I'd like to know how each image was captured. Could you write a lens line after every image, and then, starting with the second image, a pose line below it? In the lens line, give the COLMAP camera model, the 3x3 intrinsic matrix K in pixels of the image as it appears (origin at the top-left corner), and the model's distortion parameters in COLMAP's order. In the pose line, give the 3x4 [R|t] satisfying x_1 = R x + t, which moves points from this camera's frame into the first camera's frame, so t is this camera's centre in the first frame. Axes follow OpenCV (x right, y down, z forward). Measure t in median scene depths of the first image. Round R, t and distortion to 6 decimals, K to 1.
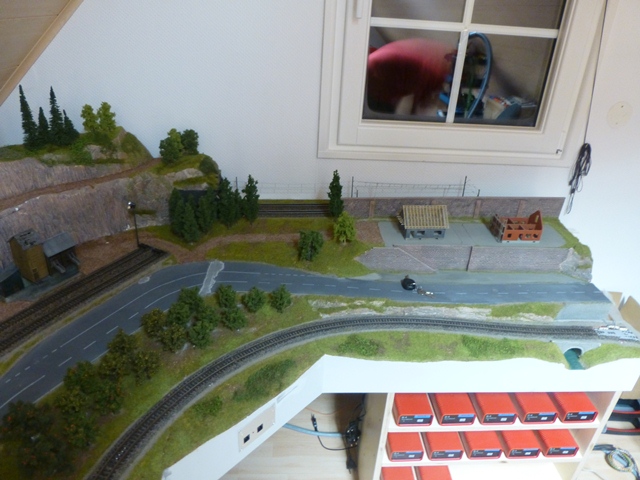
lens RADIAL K [[458.7, 0, 324.0], [0, 458.7, 241.7], [0, 0, 1]] dist [-0.039708, 0.006227]
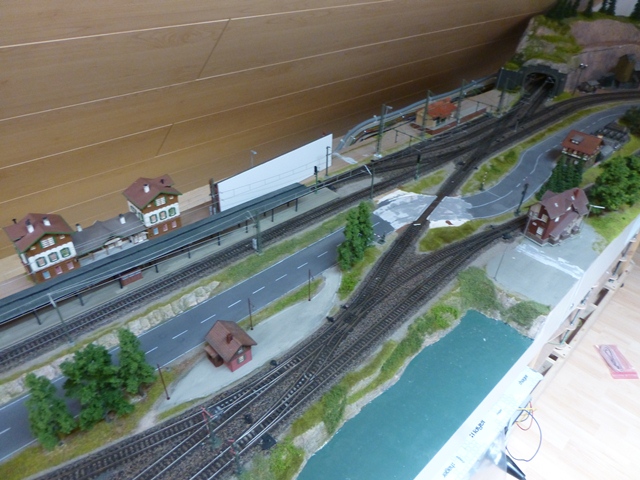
lens RADIAL K [[458.7, 0, 331.3], [0, 458.7, 248.9], [0, 0, 1]] dist [-0.039708, 0.006227]
pose [[0.674325, 0.404769, -0.617614, -0.002214], [-0.335387, 0.913019, 0.232187, 0.601586], [0.657876, 0.050570, 0.751427, -1.037076]]
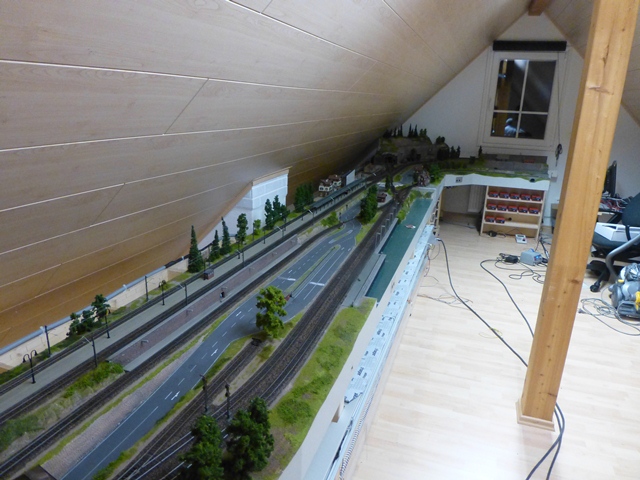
lens RADIAL K [[458.7, 0, 322.2], [0, 458.7, 240.7], [0, 0, 1]] dist [-0.039708, 0.006227]
pose [[0.931193, 0.088753, -0.353557, 0.236749], [-0.154181, 0.974774, -0.161383, 1.642983], [0.330315, 0.204791, 0.921386, -3.217089]]
